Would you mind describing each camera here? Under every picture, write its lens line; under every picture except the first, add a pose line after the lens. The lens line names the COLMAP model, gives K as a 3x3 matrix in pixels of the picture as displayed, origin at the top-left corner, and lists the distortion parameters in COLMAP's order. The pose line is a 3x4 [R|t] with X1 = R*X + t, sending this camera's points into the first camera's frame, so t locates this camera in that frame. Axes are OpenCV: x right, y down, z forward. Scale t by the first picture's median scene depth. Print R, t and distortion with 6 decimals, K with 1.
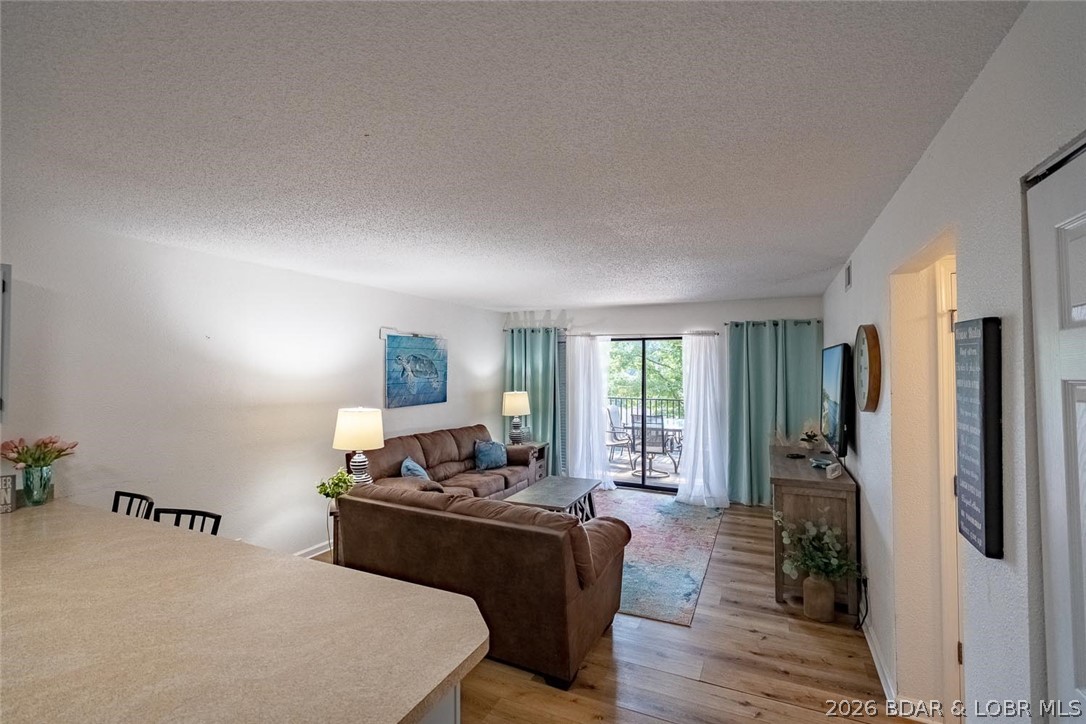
lens RADIAL K [[491.0, 0, 545.7], [0, 491.0, 360.5], [0, 0, 1]] dist [-0.011659, 0.007757]
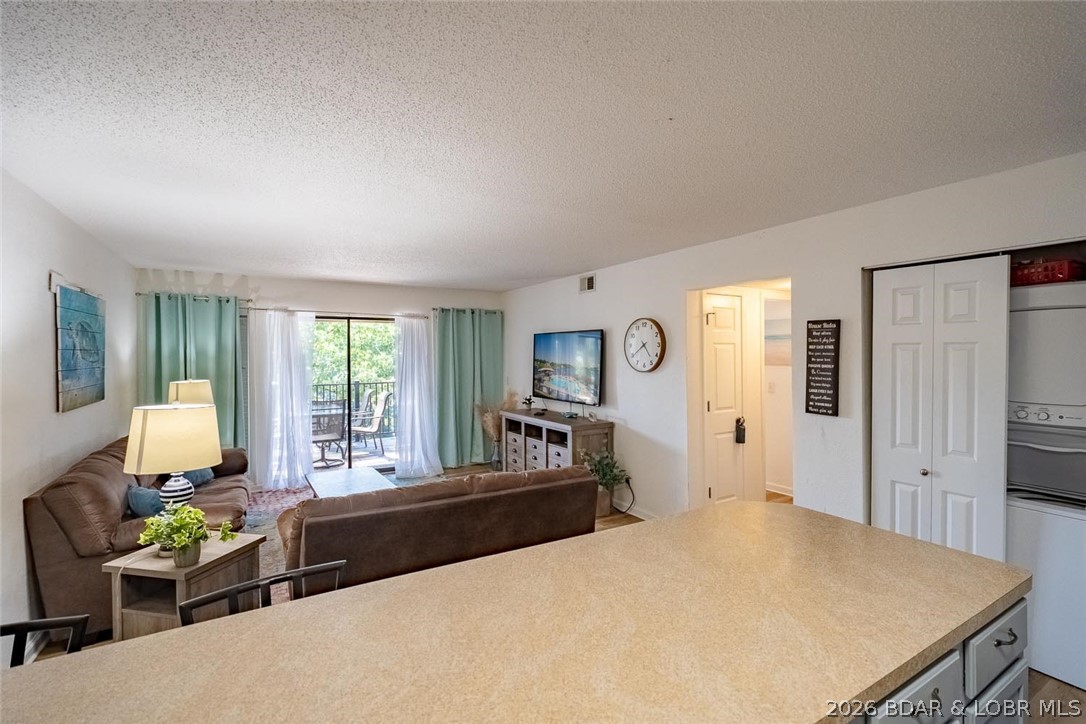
lens RADIAL K [[491.0, 0, 545.7], [0, 491.0, 360.5], [0, 0, 1]] dist [-0.011659, 0.007757]
pose [[0.561501, -0.012563, 0.827381, -0.449647], [-0.007483, 0.999767, 0.020259, 0.019012], [-0.827443, -0.017567, 0.561276, 0.189893]]
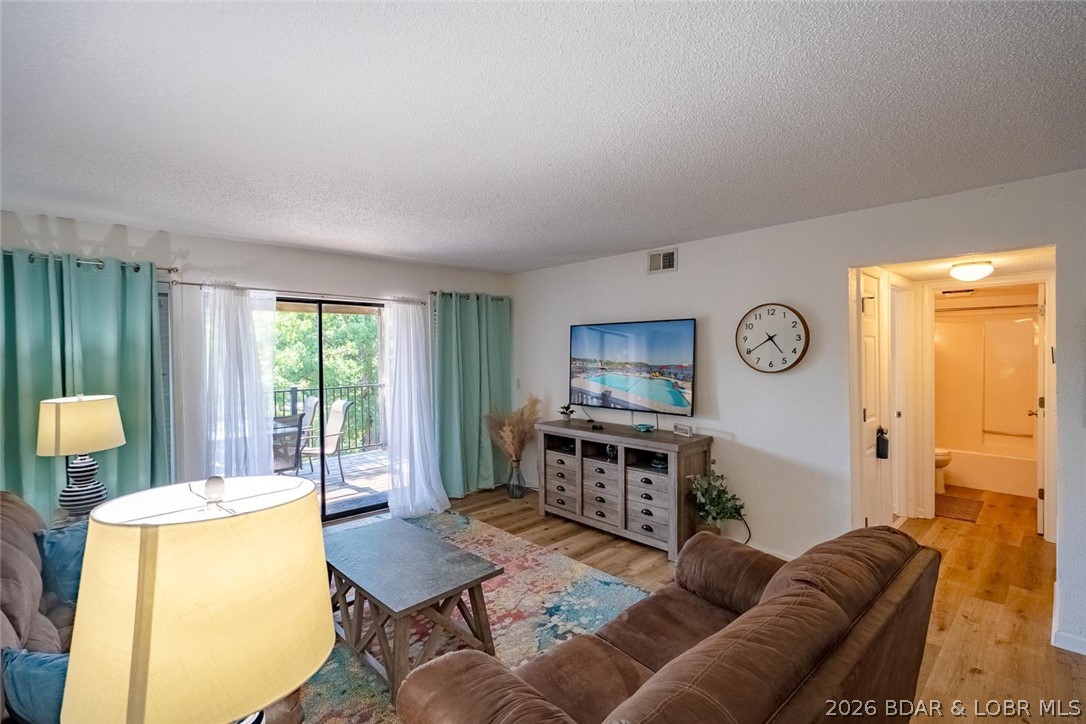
lens RADIAL K [[488.8, 0, 545.8], [0, 488.8, 359.8], [0, 0, 1]] dist [-0.002235, 0.000536]
pose [[0.375414, -0.019269, 0.926657, -0.377181], [-0.003793, 0.999744, 0.022326, 0.024089], [-0.926850, -0.011896, 0.375244, 0.558091]]
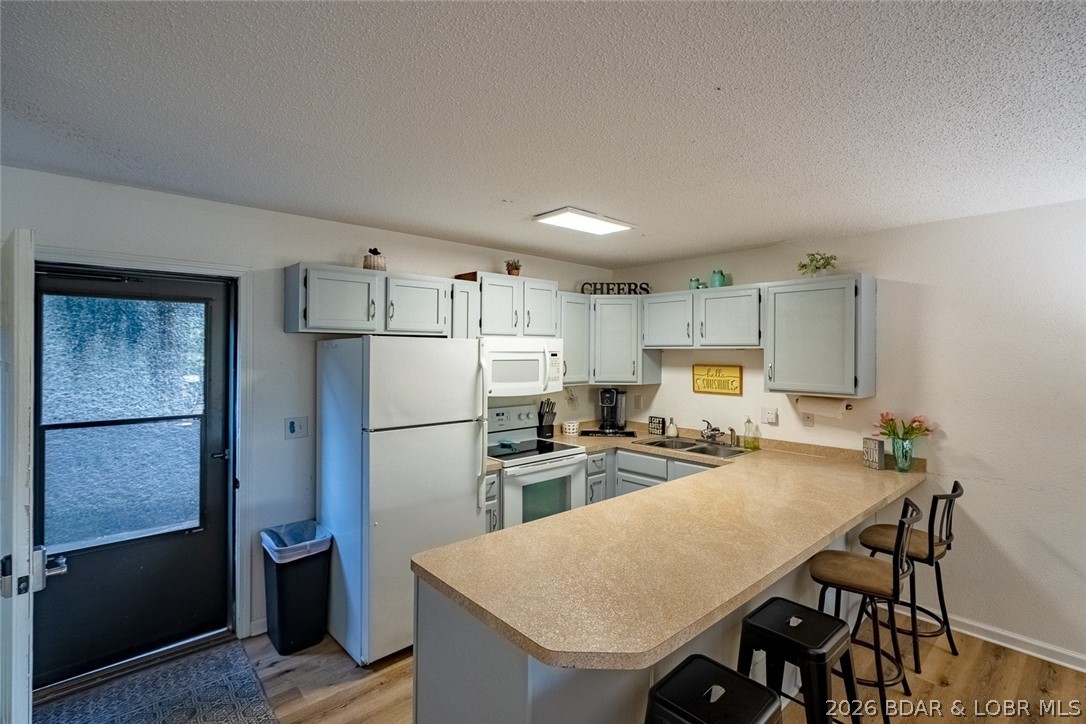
lens RADIAL K [[506.8, 0, 564.0], [0, 506.8, 350.9], [0, 0, 1]] dist [-0.001415, 0.000097]
pose [[-0.373565, -0.002122, -0.927602, 0.182168], [0.008910, 0.999943, -0.005875, 0.003328], [0.927561, -0.010459, -0.373525, 0.336777]]
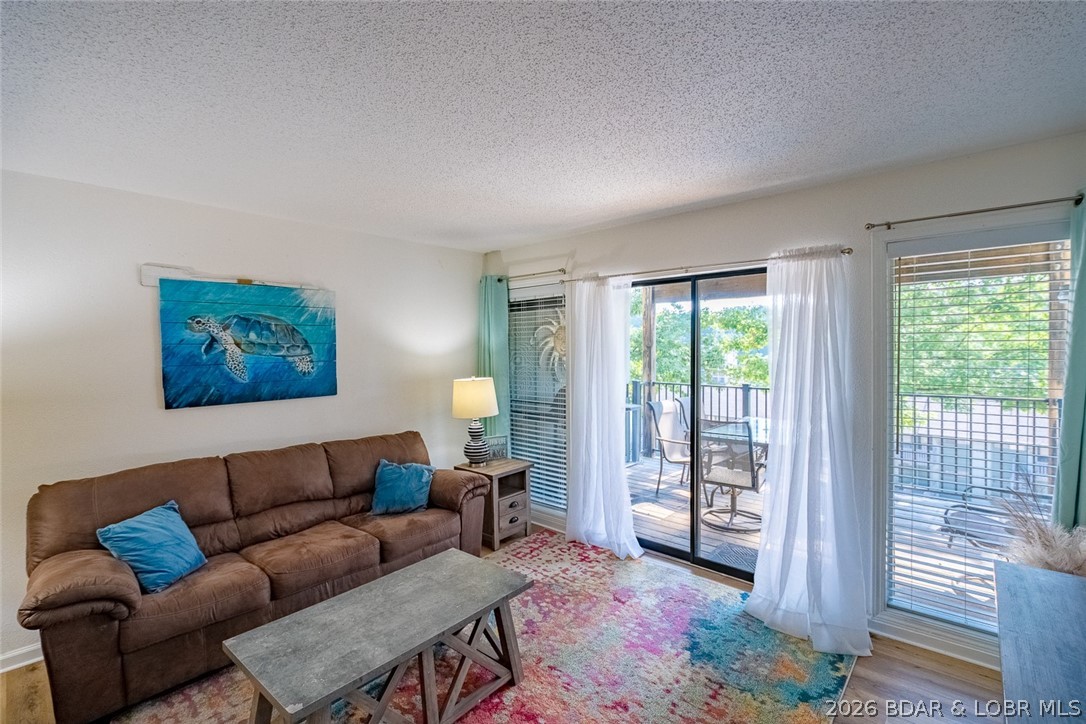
lens RADIAL K [[491.0, 0, 545.7], [0, 491.0, 360.5], [0, 0, 1]] dist [-0.011659, 0.007757]
pose [[0.956939, -0.002997, -0.290274, 0.242971], [0.014616, 0.999176, 0.037869, 0.025466], [0.289922, -0.040481, 0.956194, 0.555359]]
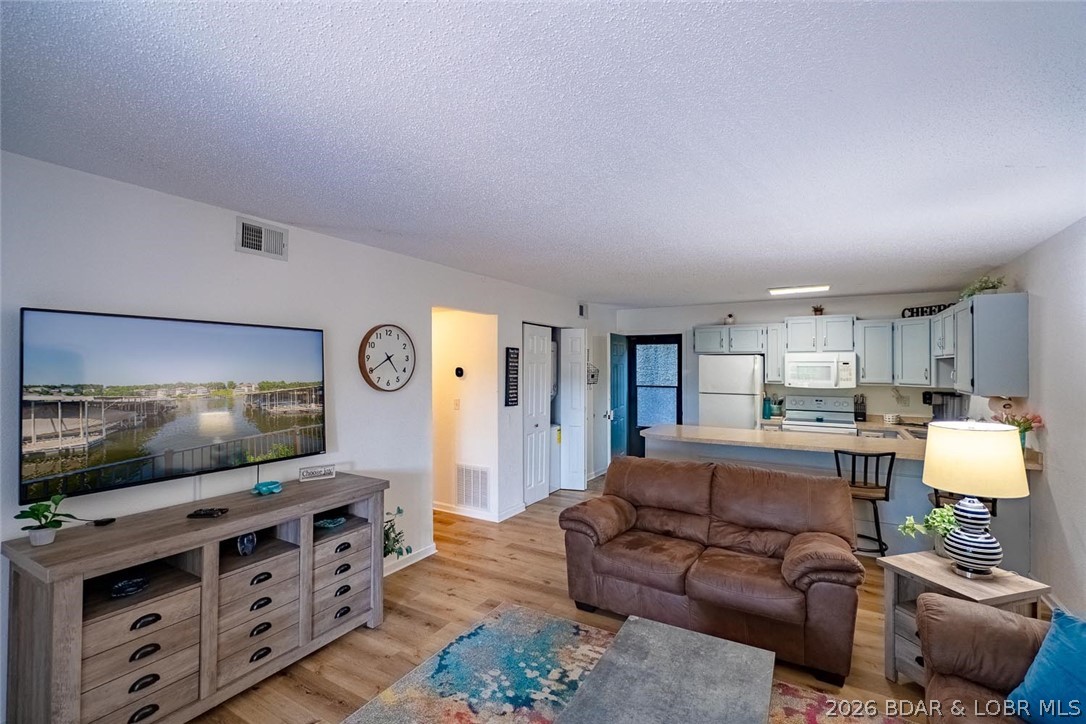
lens RADIAL K [[488.8, 0, 545.8], [0, 488.8, 359.8], [0, 0, 1]] dist [-0.002235, 0.000536]
pose [[-0.995538, -0.003259, 0.094300, 0.062465], [-0.005615, 0.999678, -0.024729, 0.026599], [-0.094189, -0.025148, -0.995237, 1.182577]]
